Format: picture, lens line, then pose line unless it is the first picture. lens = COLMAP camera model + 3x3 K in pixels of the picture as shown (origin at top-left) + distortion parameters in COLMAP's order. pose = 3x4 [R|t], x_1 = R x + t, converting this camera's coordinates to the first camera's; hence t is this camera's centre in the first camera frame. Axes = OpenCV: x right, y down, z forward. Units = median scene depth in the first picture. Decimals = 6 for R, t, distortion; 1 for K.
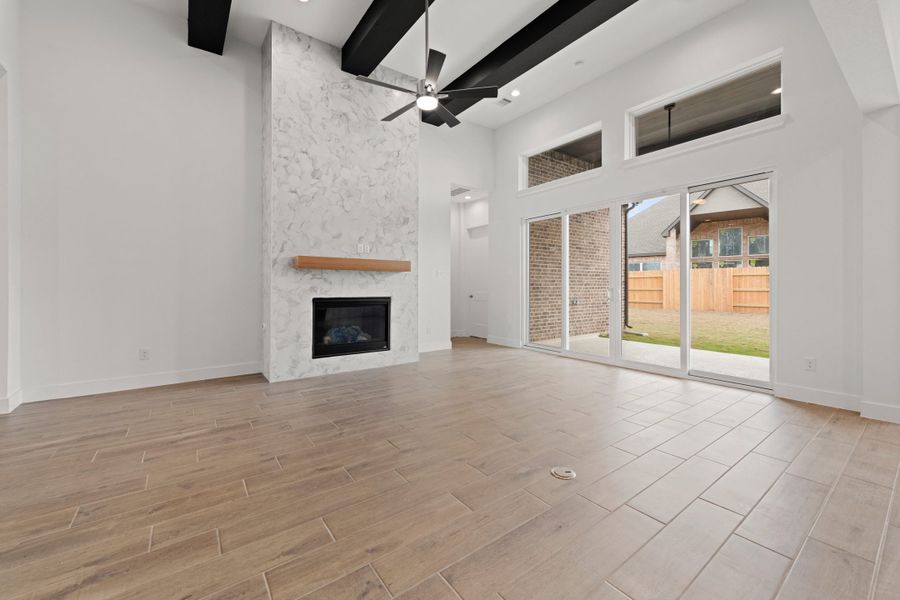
lens RADIAL K [[357.8, 0, 449.2], [0, 357.8, 284.5], [0, 0, 1]] dist [0.018220, -0.000222]
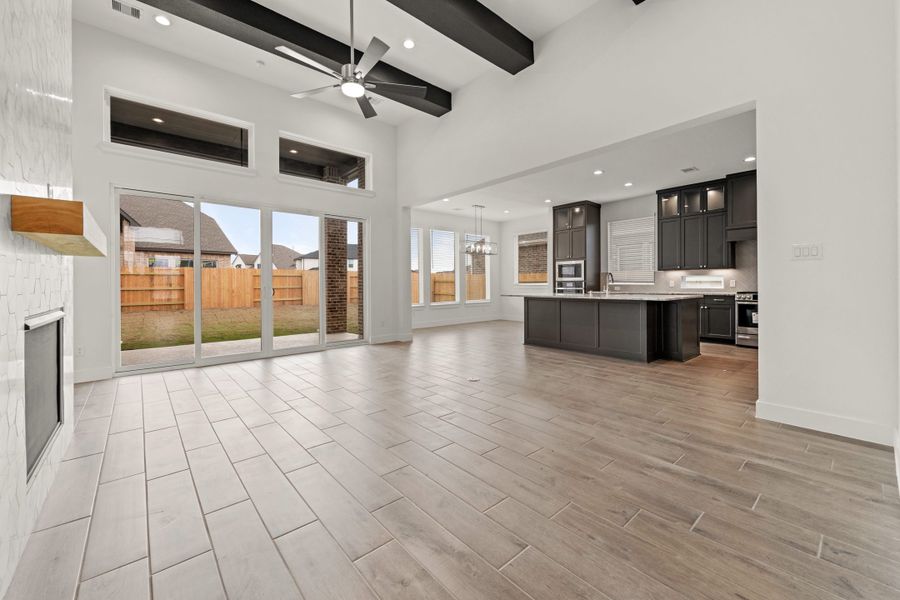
lens RADIAL K [[357.8, 0, 449.2], [0, 357.8, 284.5], [0, 0, 1]] dist [0.018220, -0.000222]
pose [[-0.081151, -0.000029, 0.996702, -1.593920], [0.002225, 0.999998, 0.000210, 0.016564], [-0.996699, 0.002235, -0.081151, 1.286257]]
